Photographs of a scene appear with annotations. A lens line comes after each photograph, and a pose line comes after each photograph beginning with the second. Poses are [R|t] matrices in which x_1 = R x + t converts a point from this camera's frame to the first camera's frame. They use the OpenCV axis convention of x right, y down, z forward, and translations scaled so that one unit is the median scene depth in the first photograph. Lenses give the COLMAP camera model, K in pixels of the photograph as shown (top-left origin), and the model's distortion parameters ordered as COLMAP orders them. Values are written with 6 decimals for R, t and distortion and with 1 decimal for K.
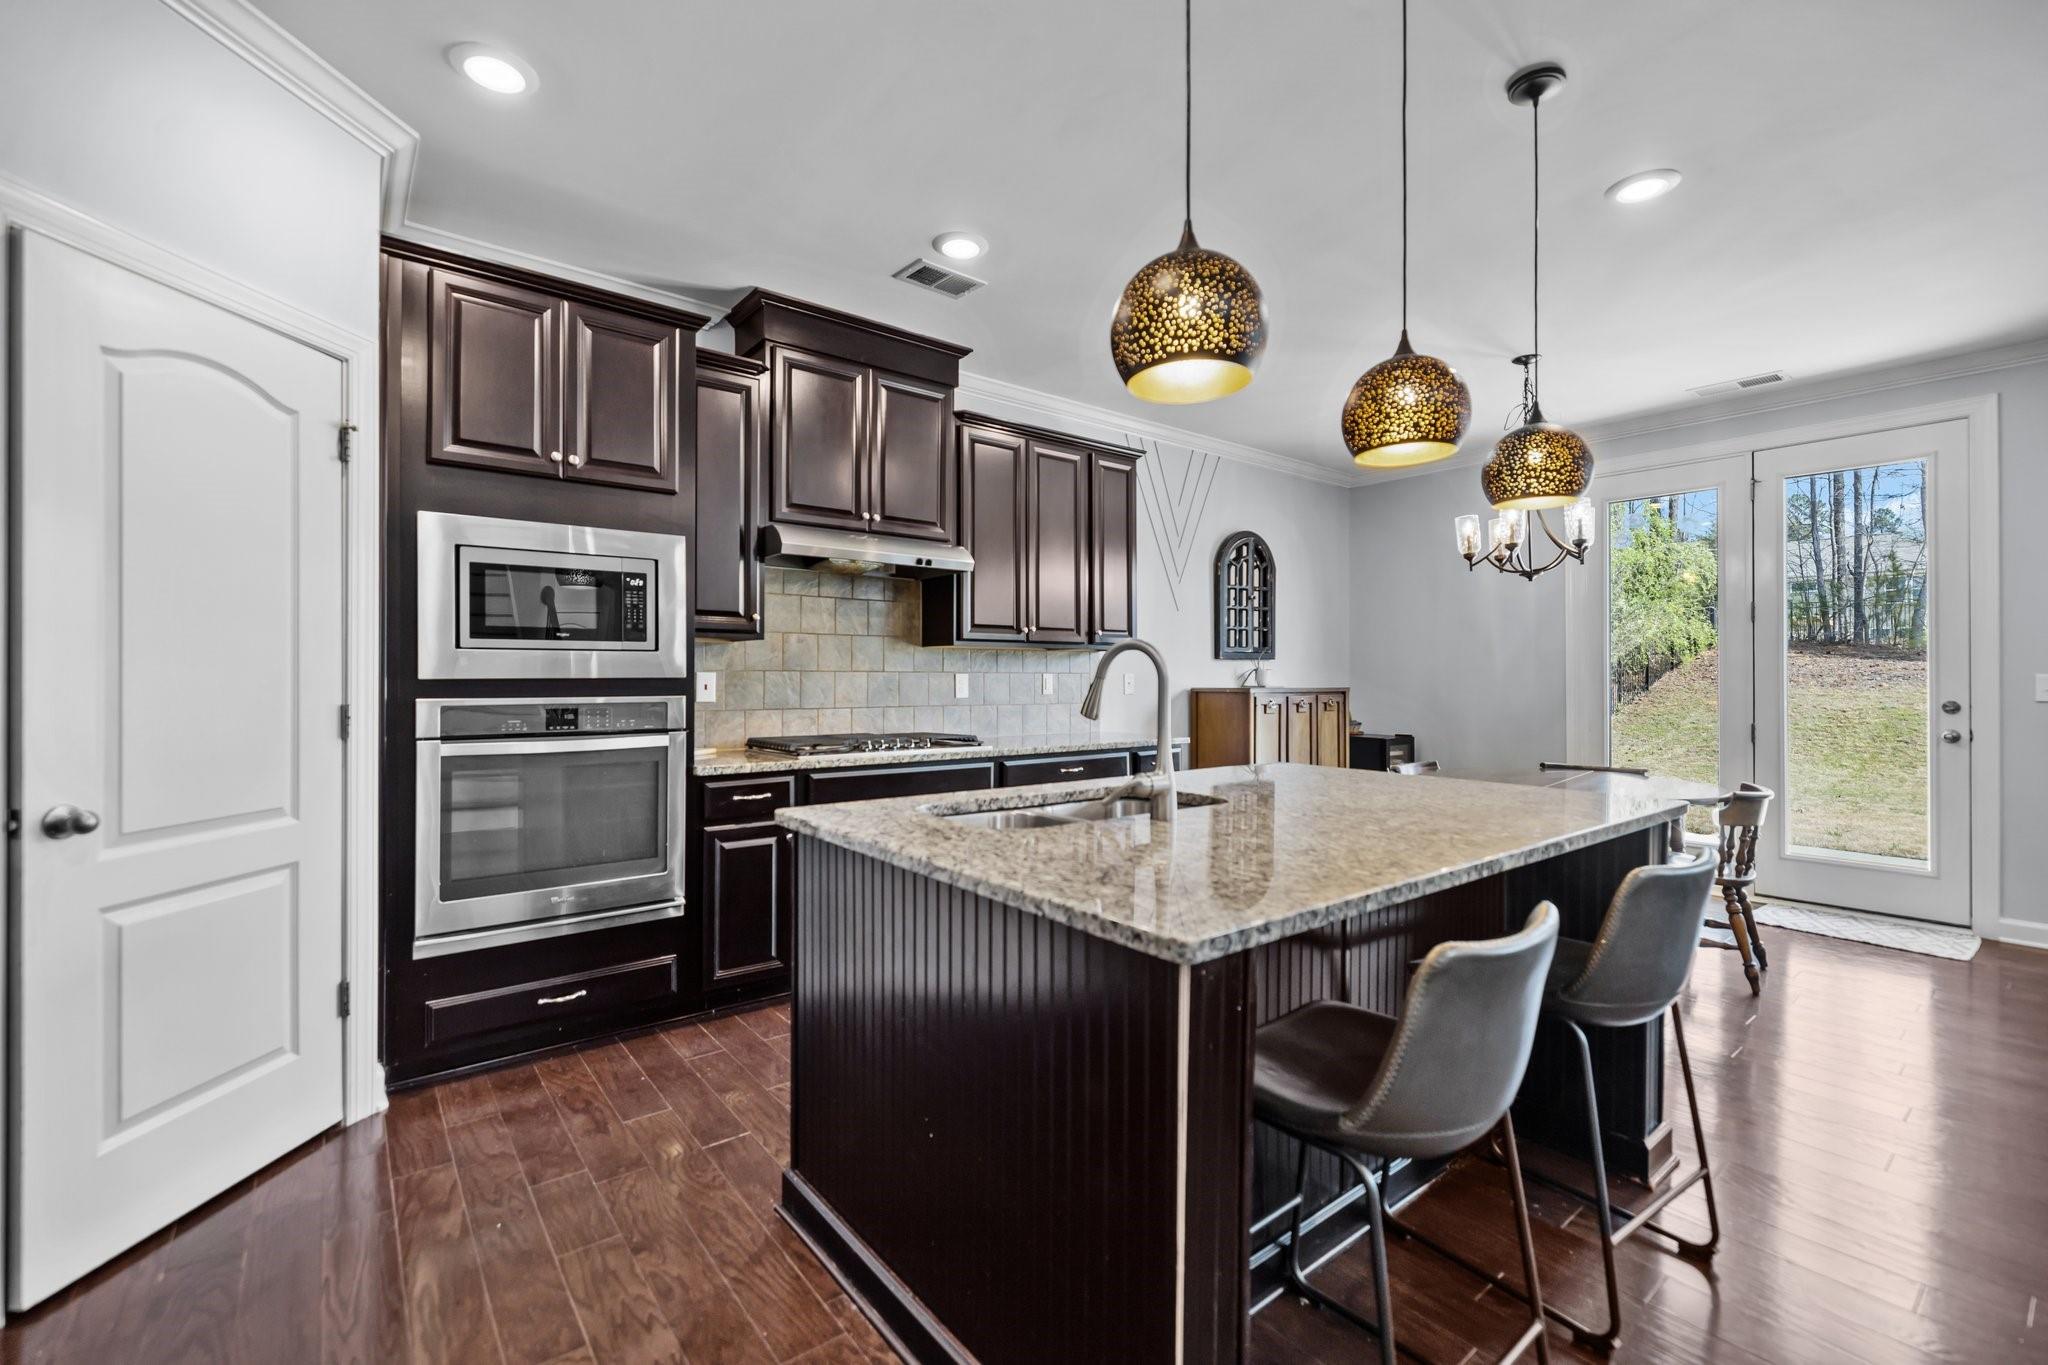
lens RADIAL K [[879.4, 0, 1022.9], [0, 879.4, 678.7], [0, 0, 1]] dist [0.000027, 0.000064]
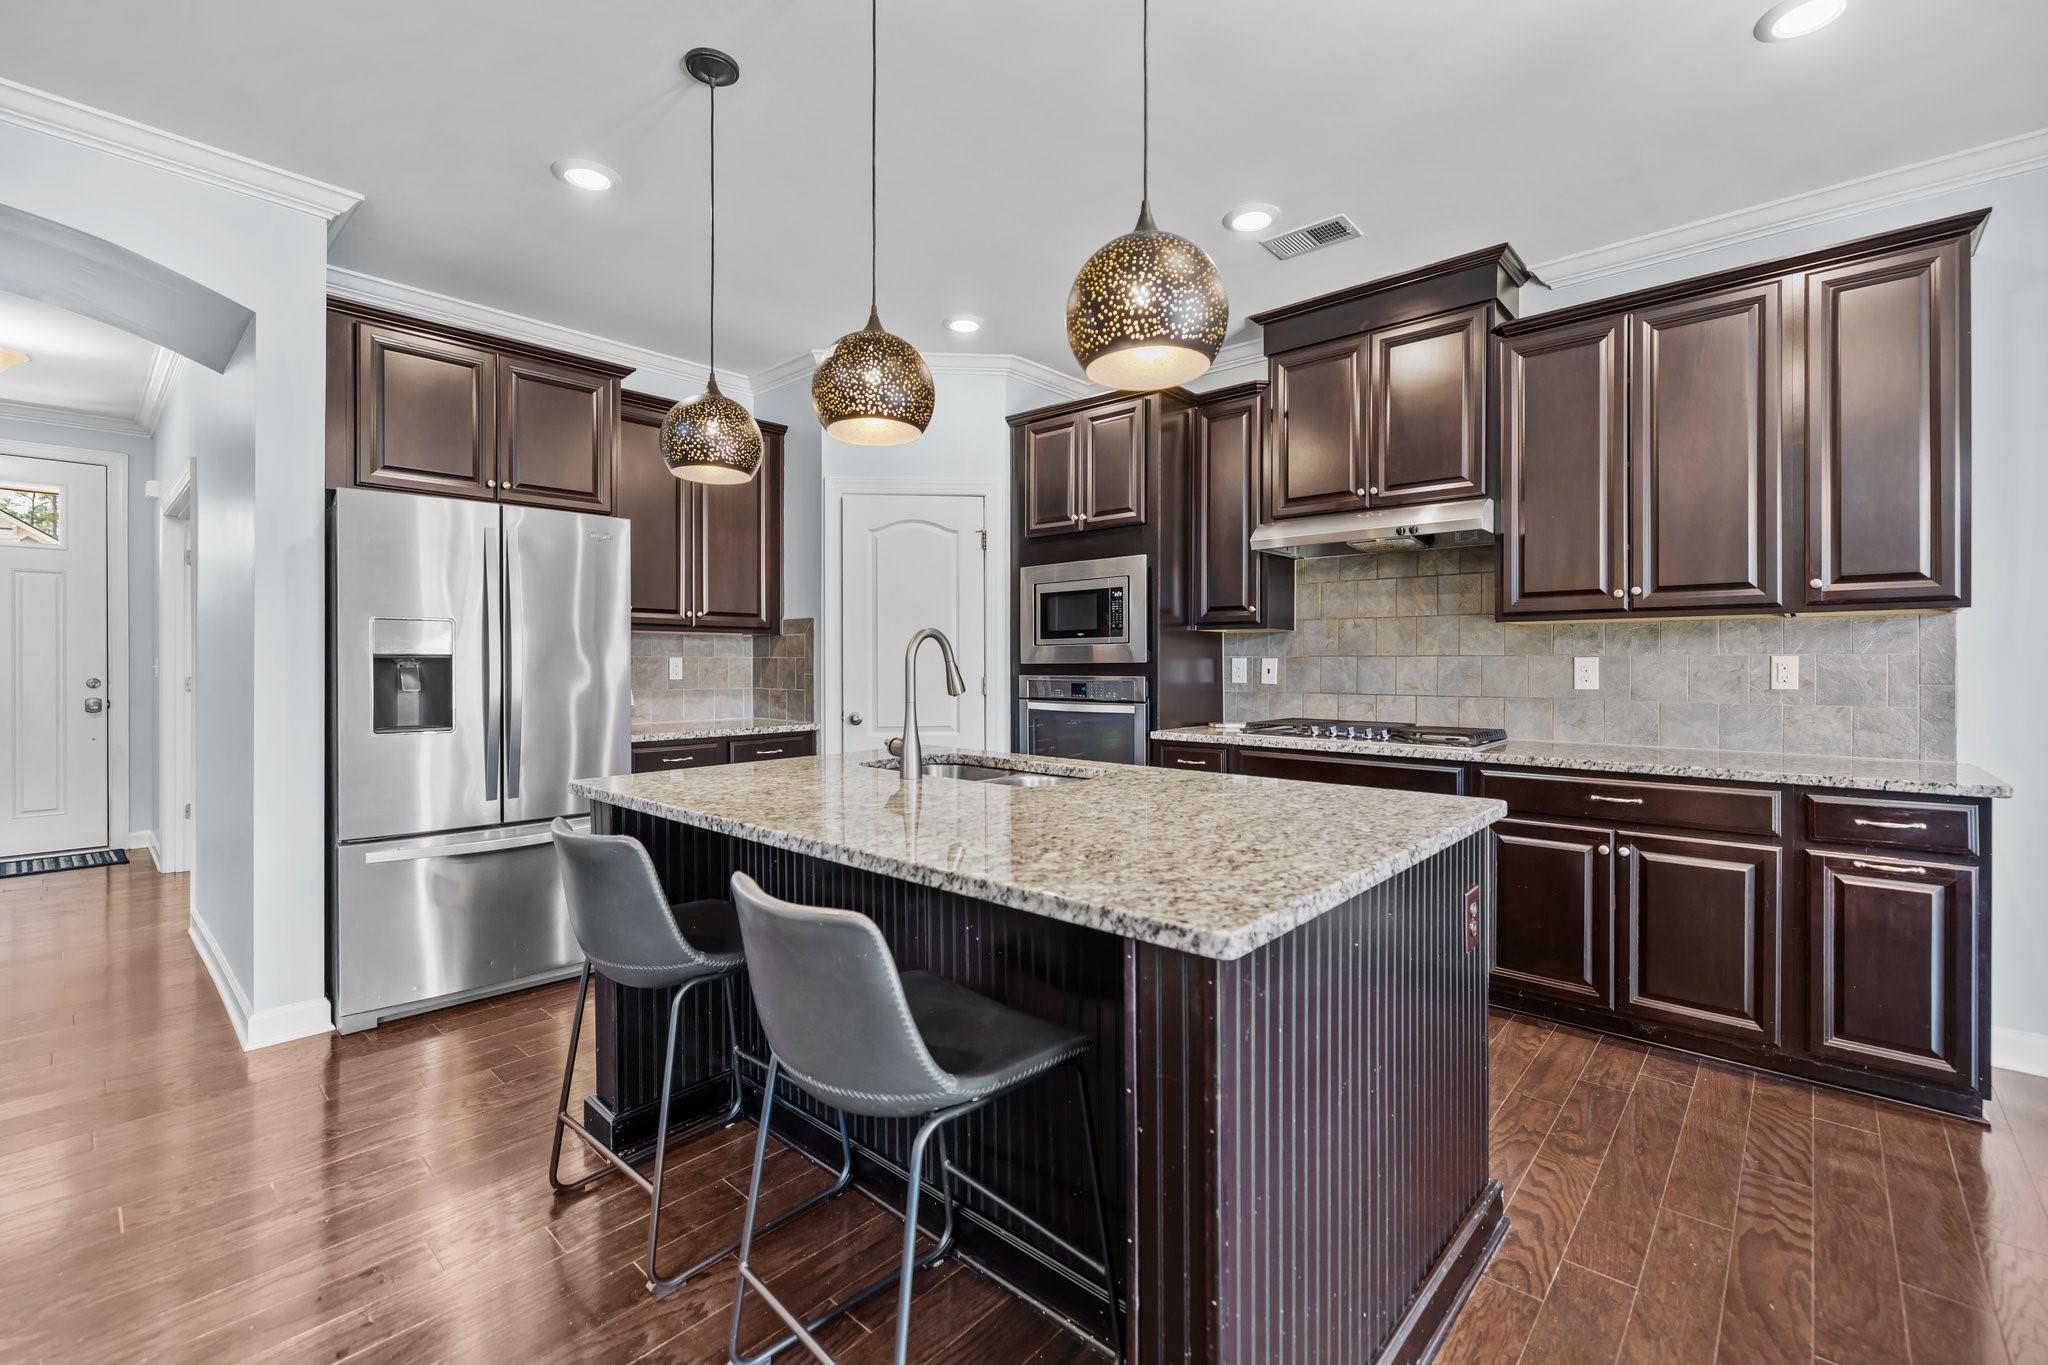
lens RADIAL K [[879.4, 0, 1022.8], [0, 879.4, 669.7], [0, 0, 1]] dist [0.000027, 0.000064]
pose [[0.164854, 0.003512, -0.986312, 0.710118], [-0.002305, 0.999992, 0.003176, 0.004469], [0.986315, 0.001750, 0.164861, 0.487794]]
